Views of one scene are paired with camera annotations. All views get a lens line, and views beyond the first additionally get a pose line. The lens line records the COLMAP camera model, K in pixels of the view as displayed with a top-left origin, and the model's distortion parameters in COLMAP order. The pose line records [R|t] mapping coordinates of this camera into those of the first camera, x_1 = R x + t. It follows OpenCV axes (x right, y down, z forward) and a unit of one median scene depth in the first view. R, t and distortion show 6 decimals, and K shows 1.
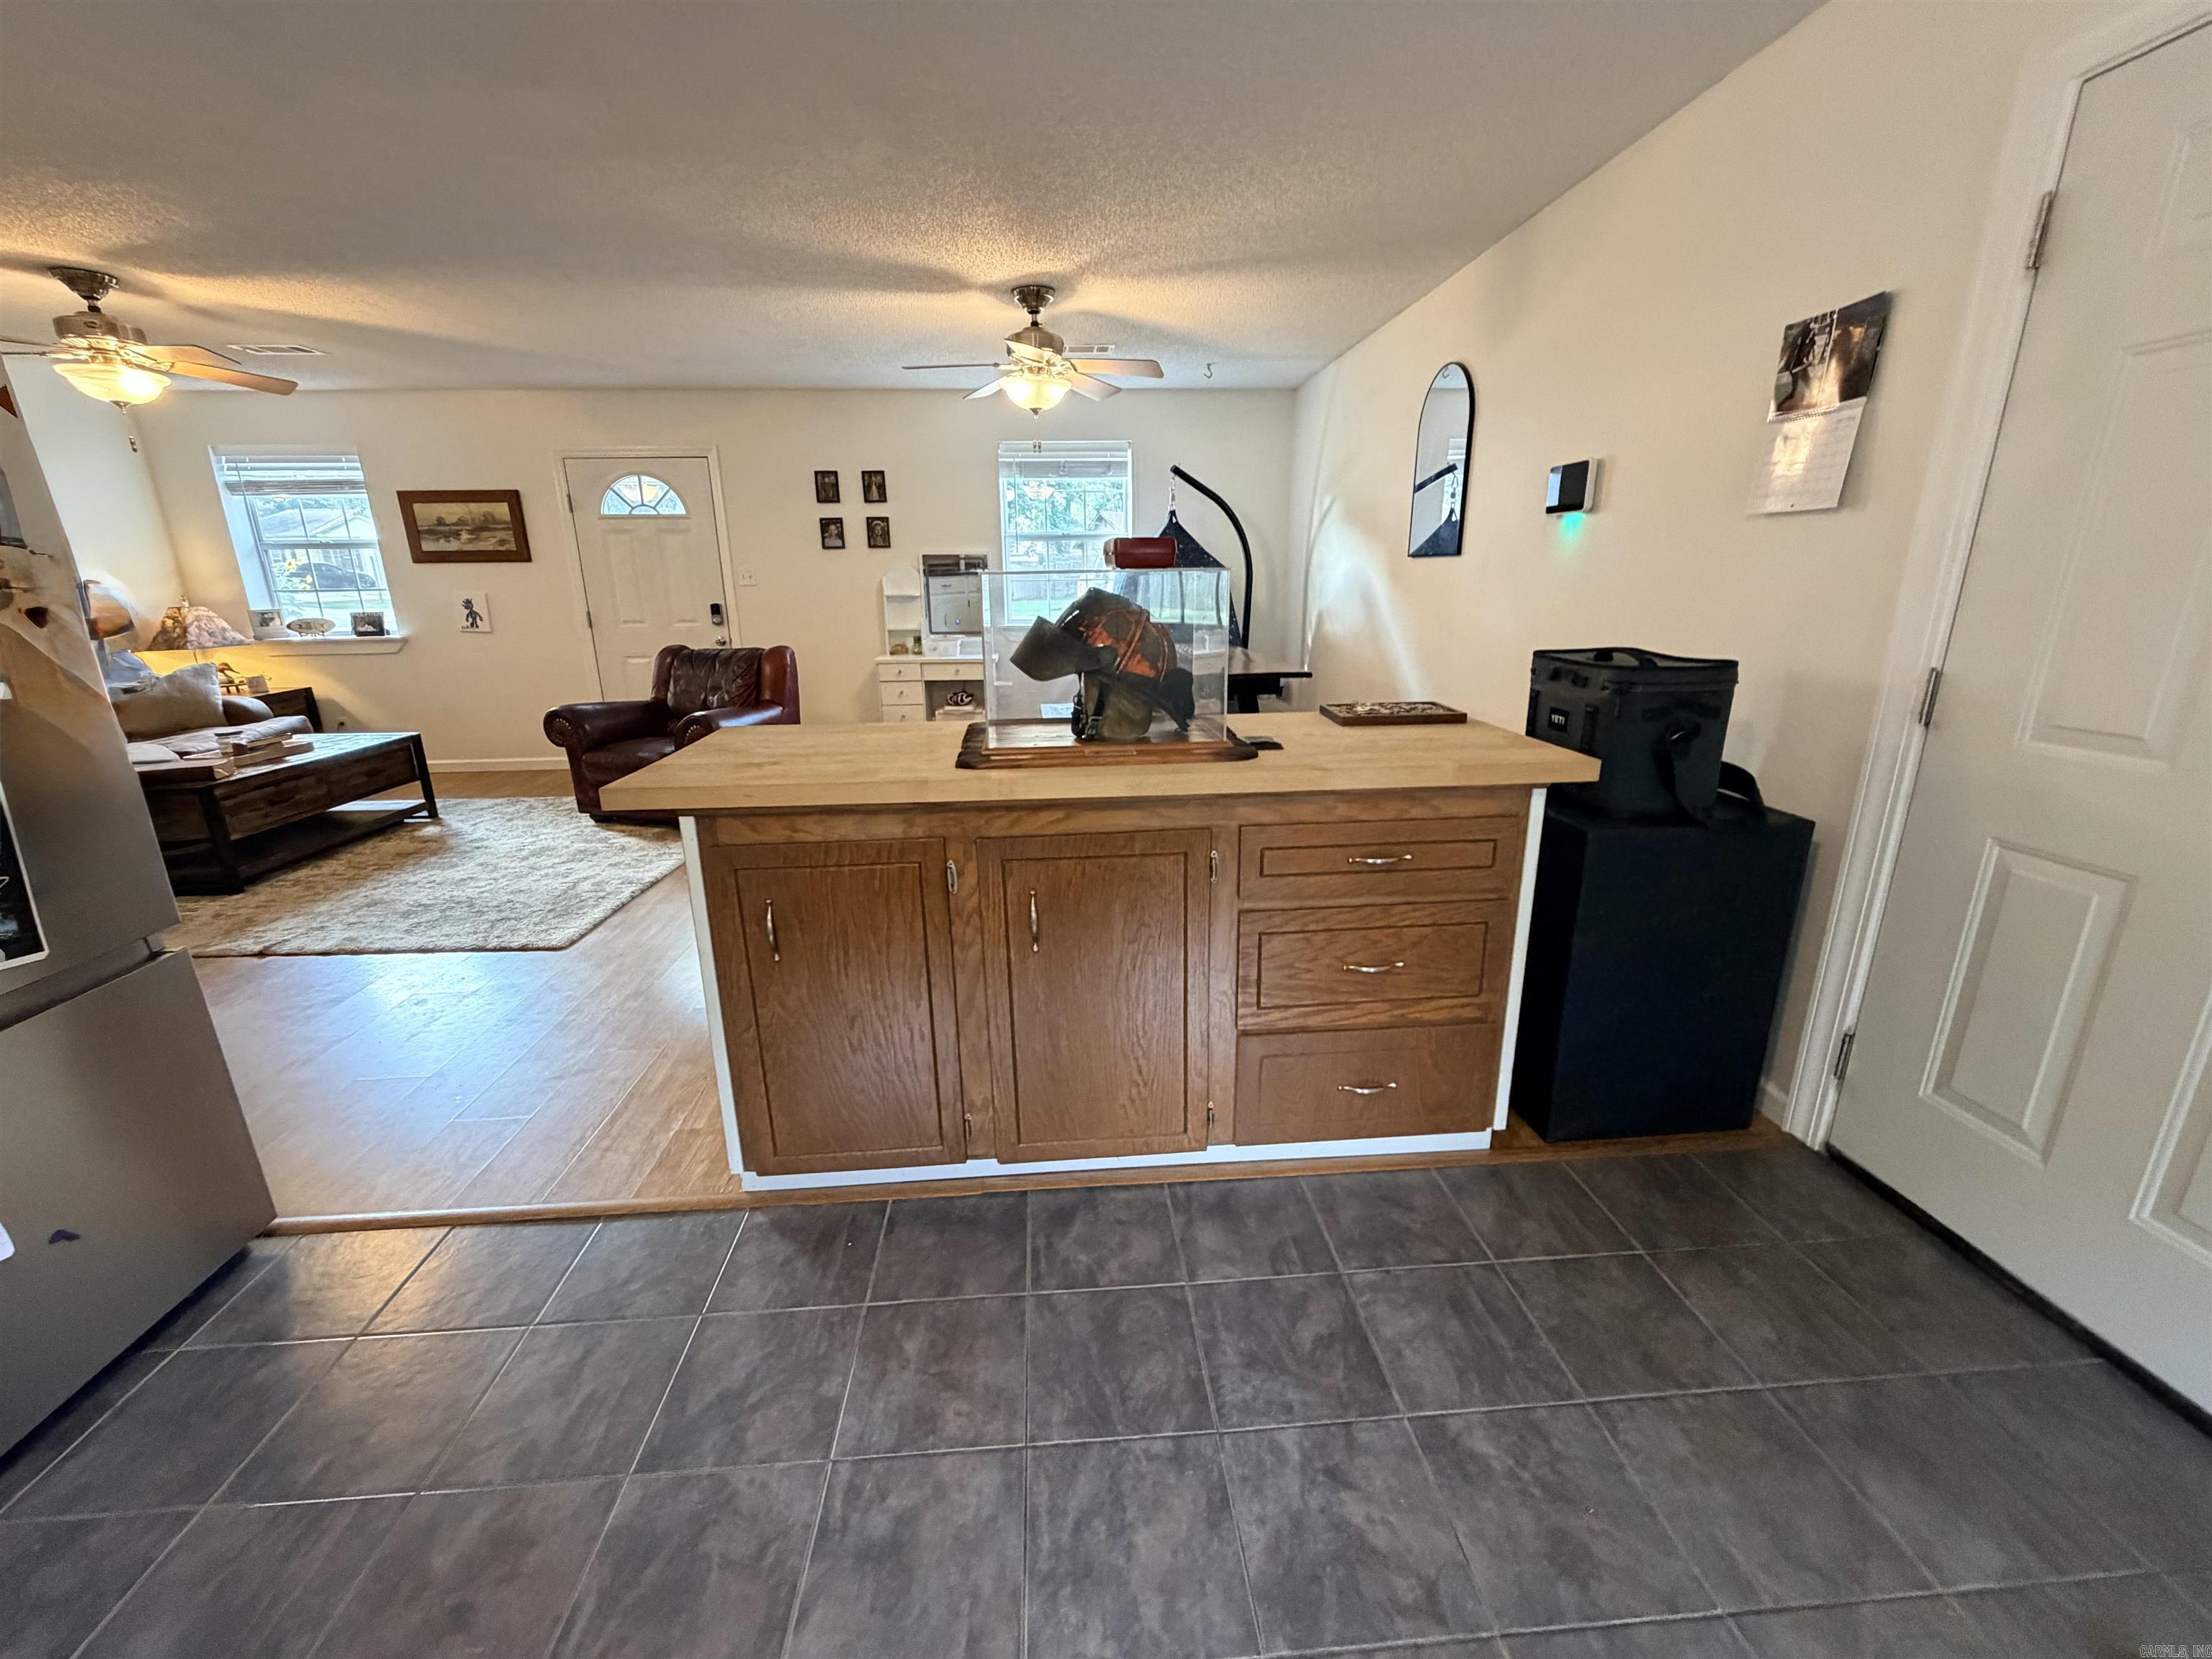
lens RADIAL K [[880.5, 0, 1099.7], [0, 880.5, 826.0], [0, 0, 1]] dist [0.000444, -0.000339]
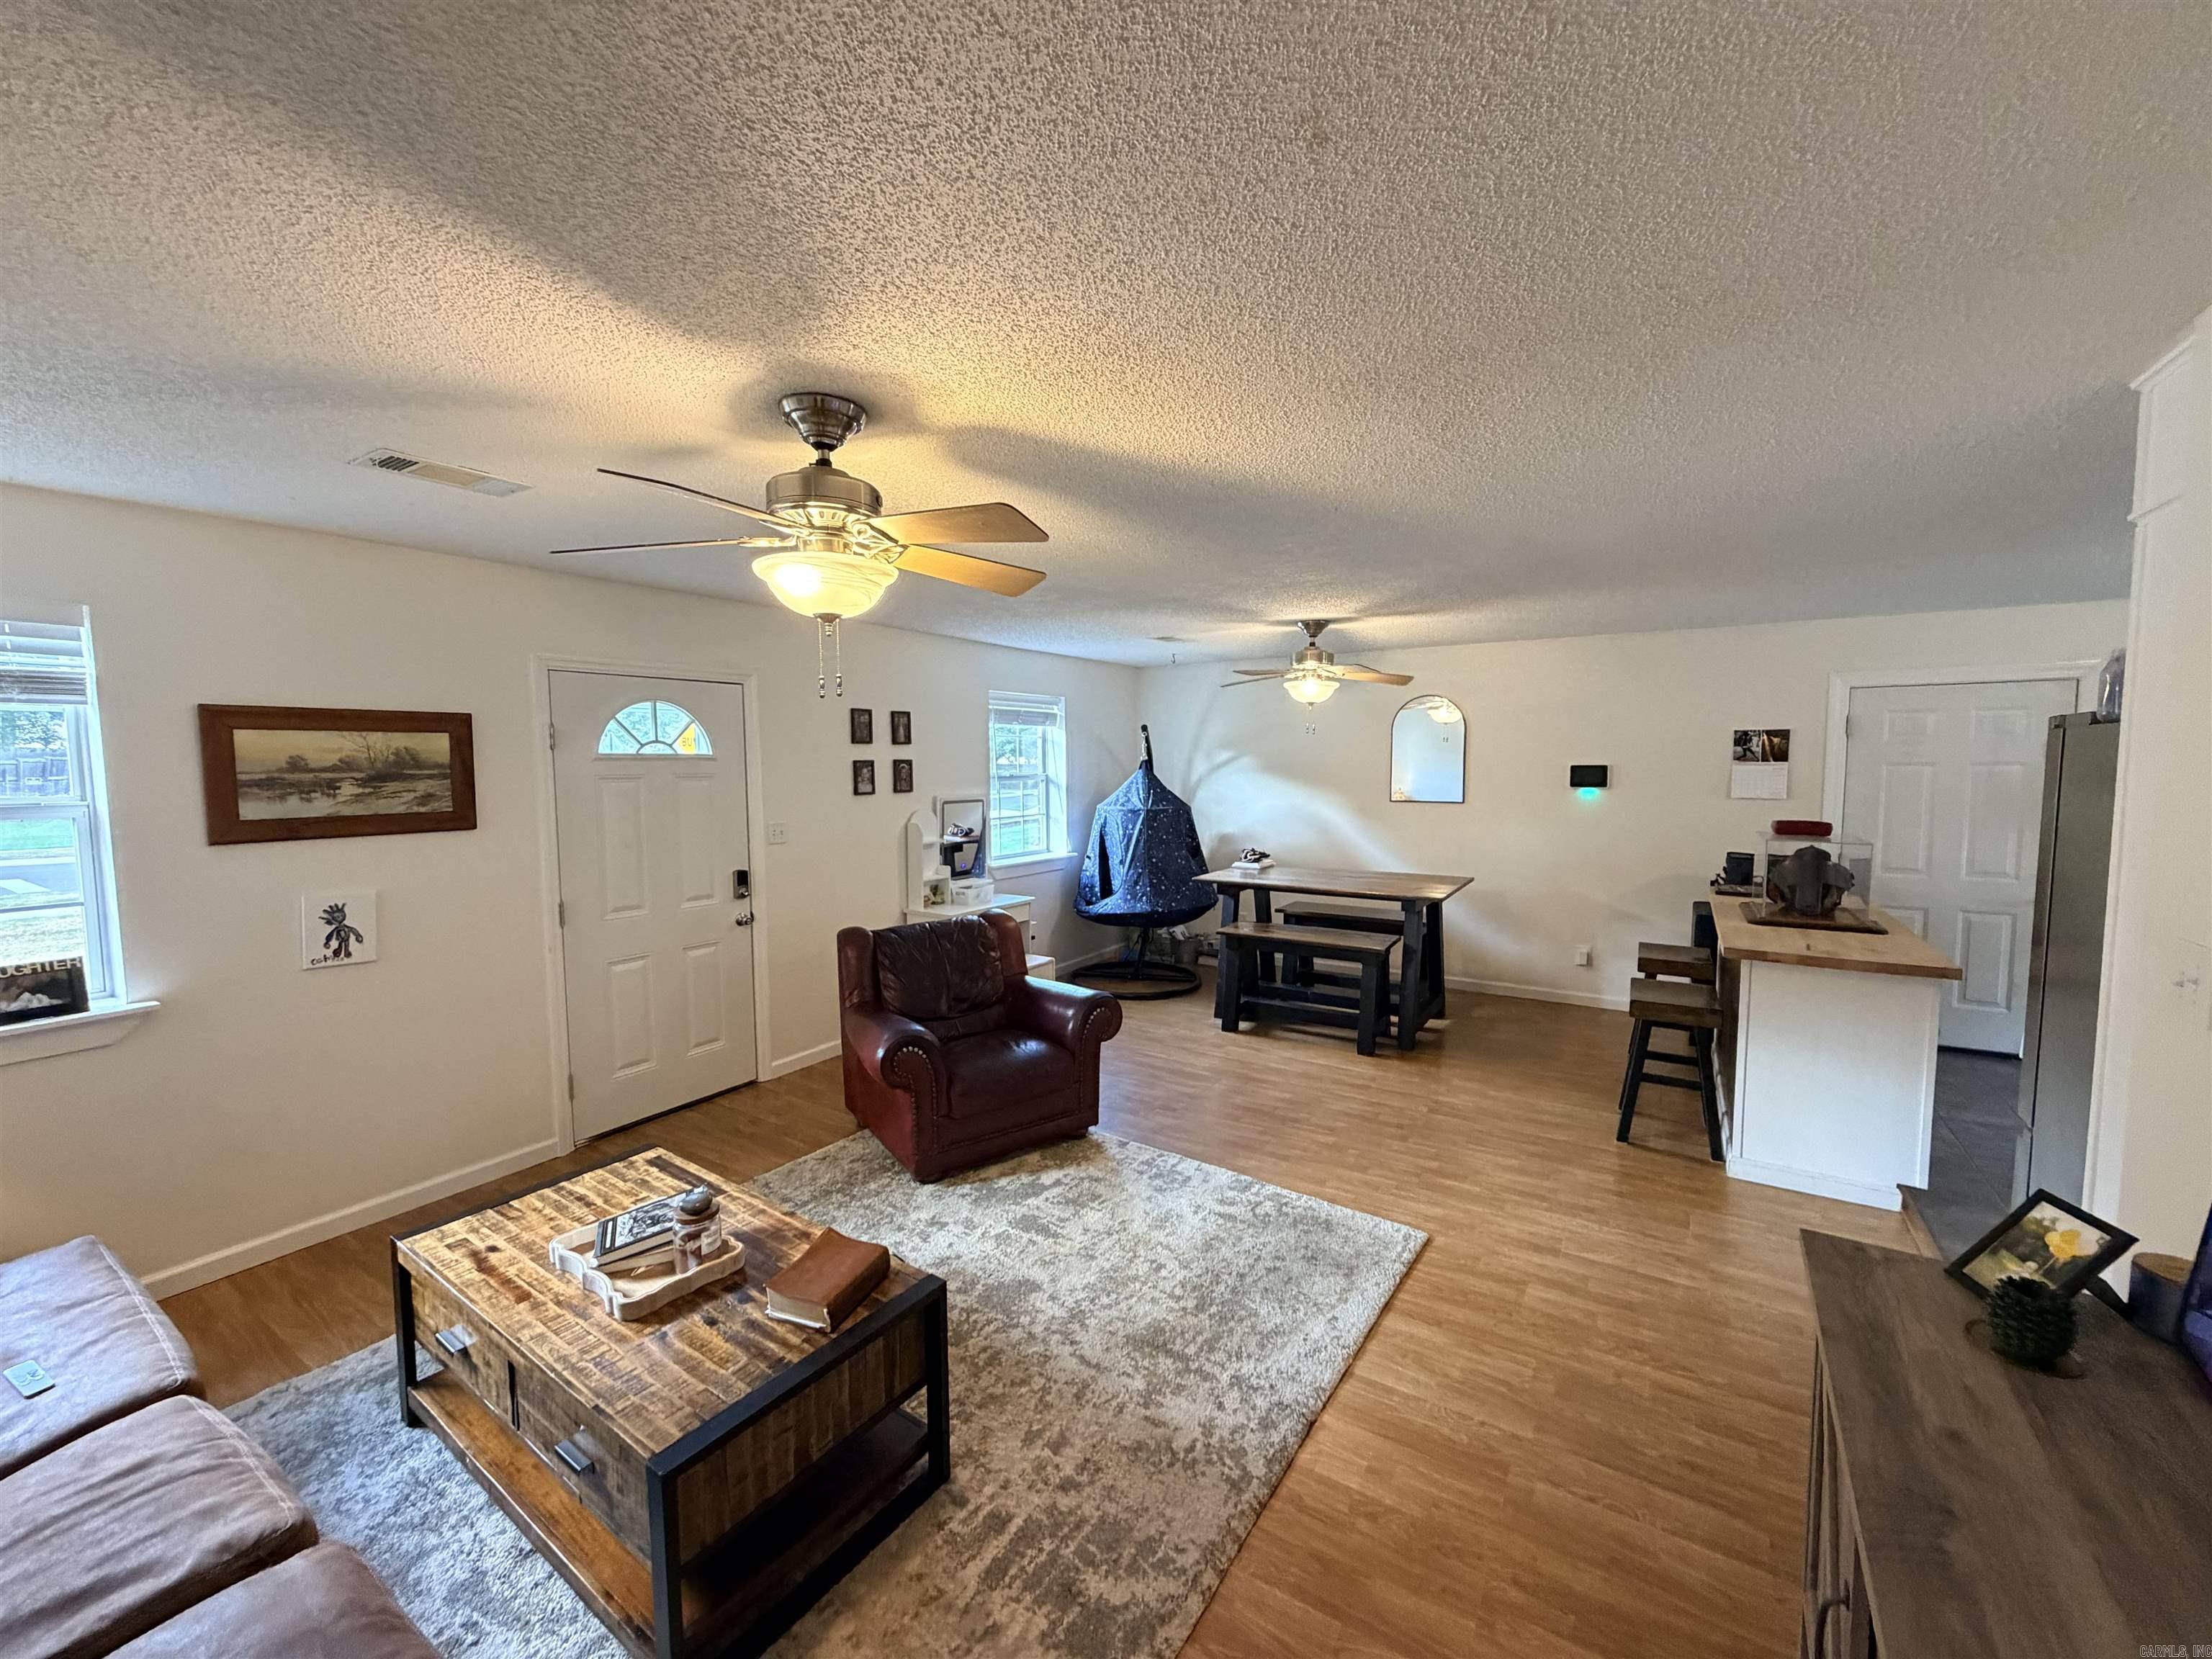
lens RADIAL K [[880.5, 0, 1099.7], [0, 880.5, 826.0], [0, 0, 1]] dist [0.000444, -0.000339]
pose [[0.599892, -0.051512, 0.798421, -0.876622], [0.220489, 0.969927, -0.103086, -0.152586], [-0.769100, 0.237884, 0.593209, 0.338149]]
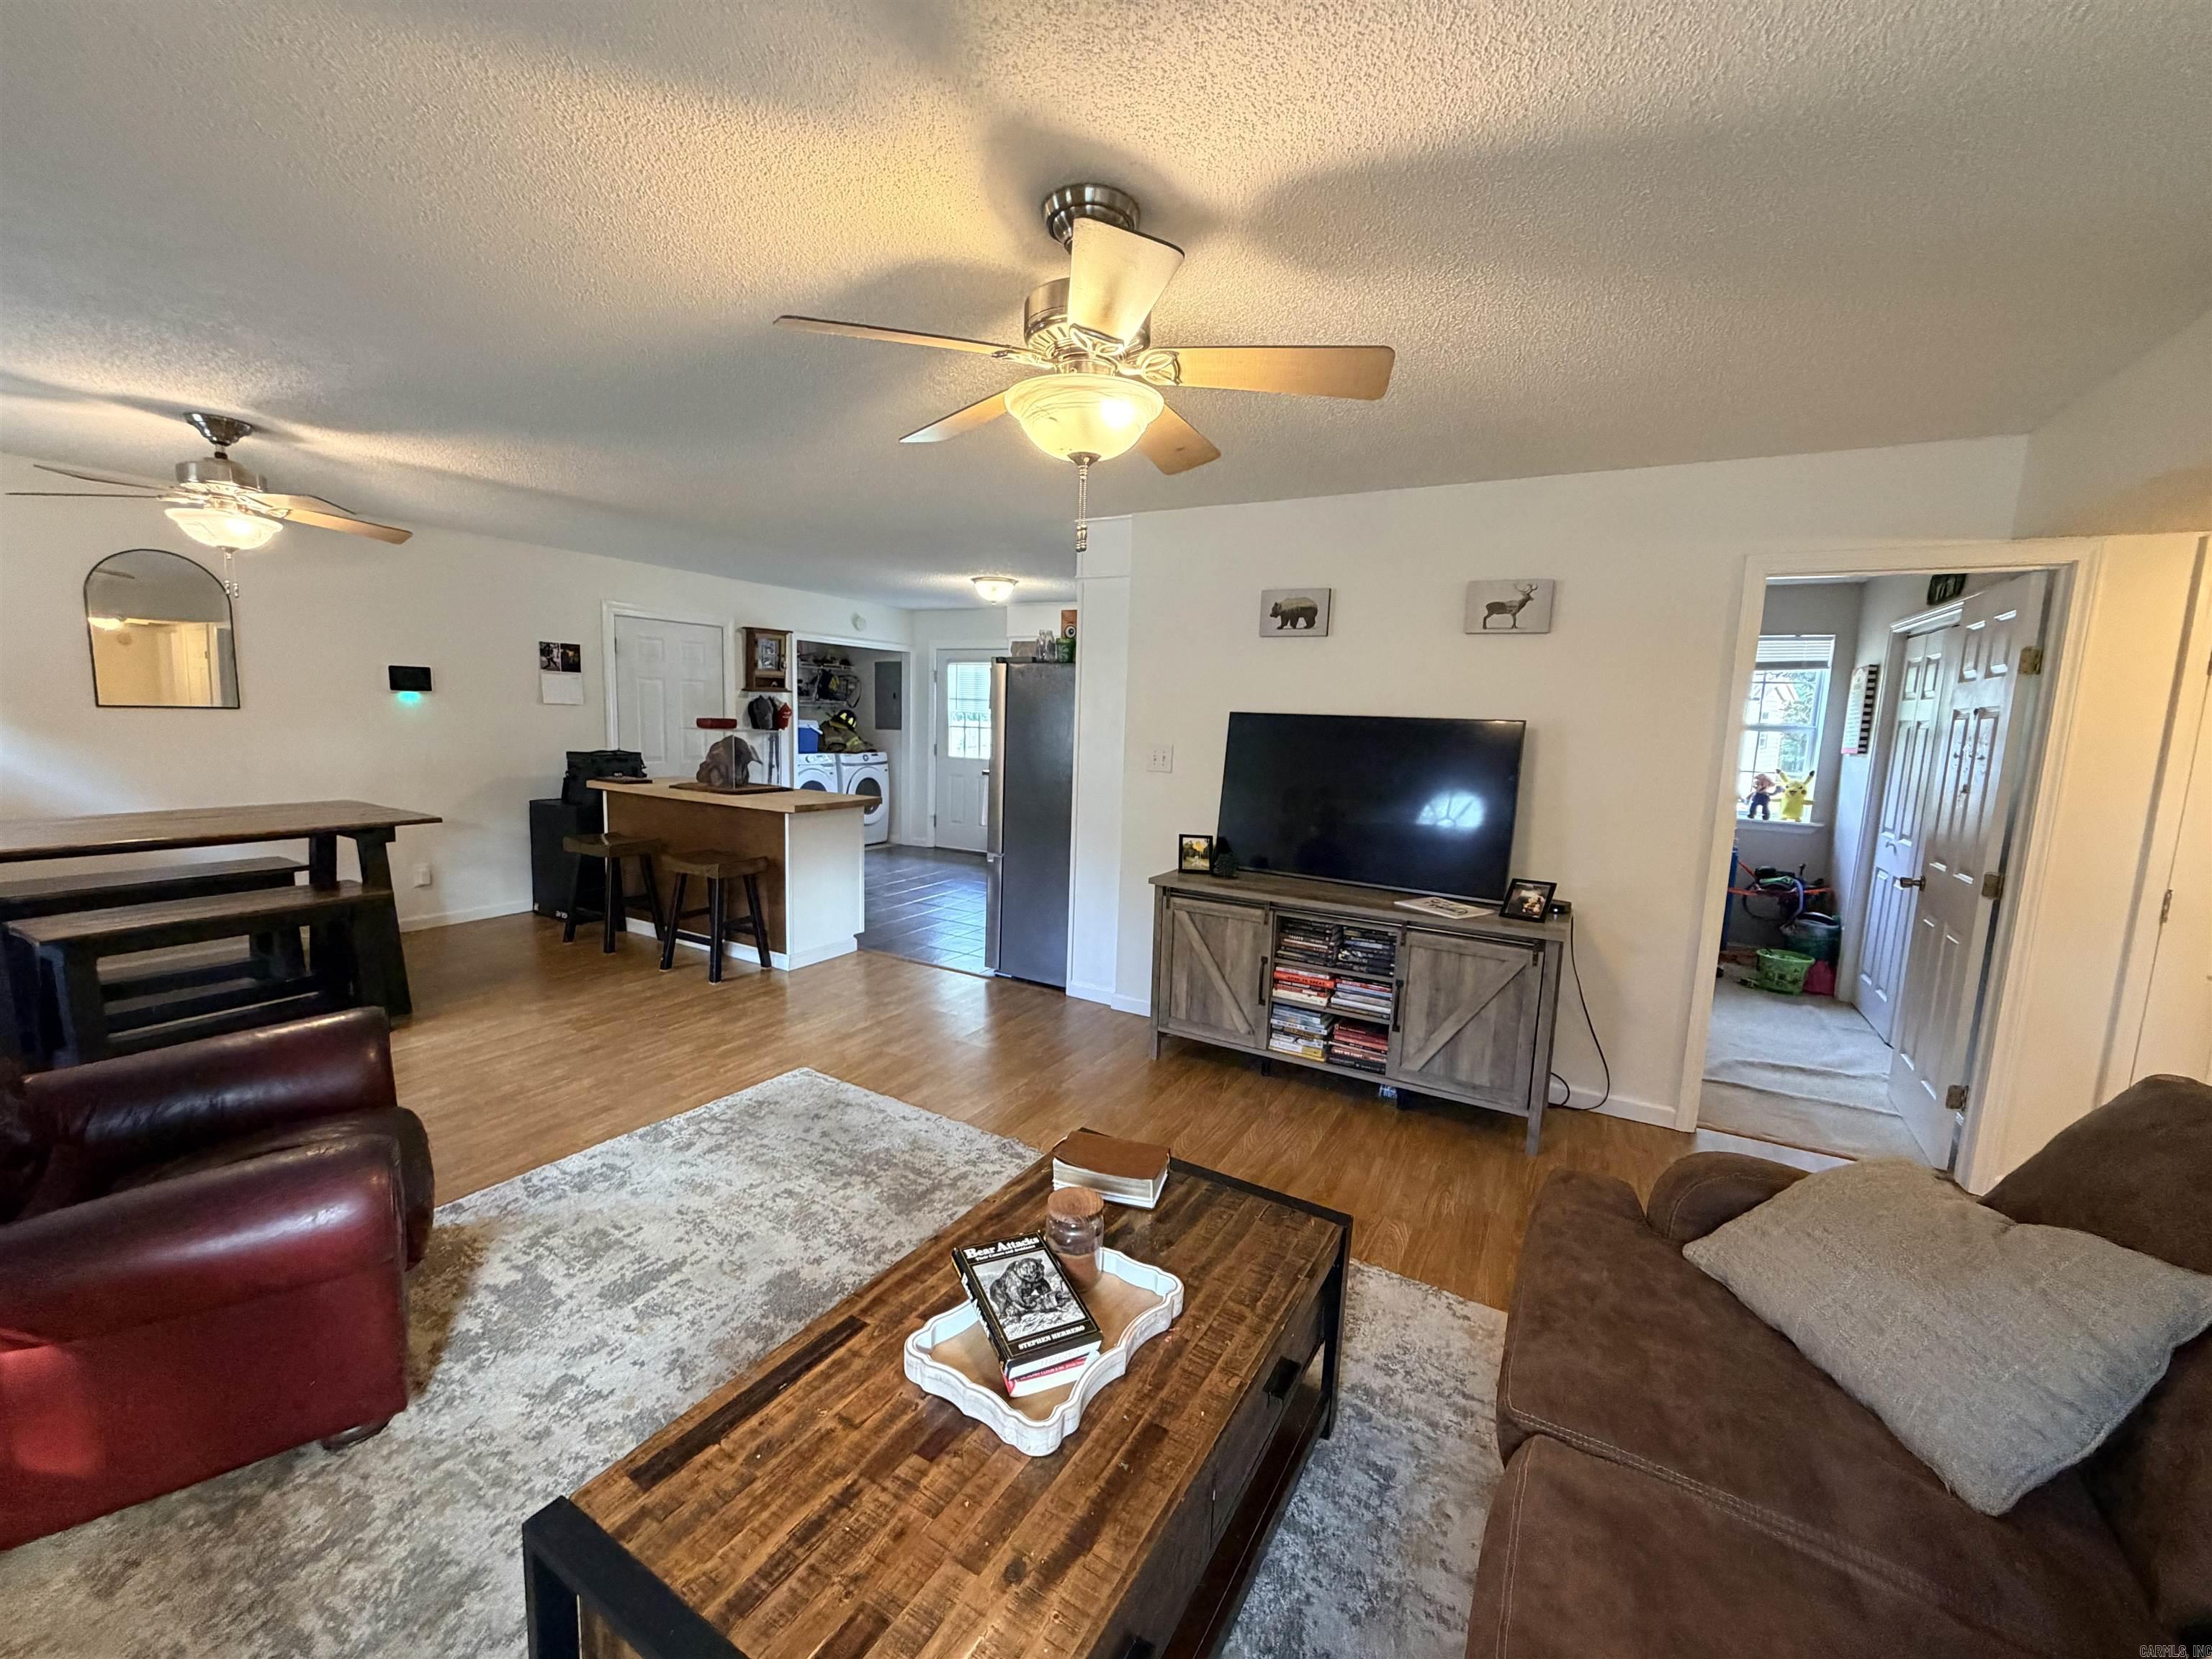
lens RADIAL K [[880.5, 0, 1099.7], [0, 880.5, 826.0], [0, 0, 1]] dist [0.000444, -0.000339]
pose [[-0.838559, -0.088871, 0.537514, -0.840597], [0.125964, 0.928247, 0.349986, -0.275754], [-0.530049, 0.361191, -0.767196, 0.868627]]
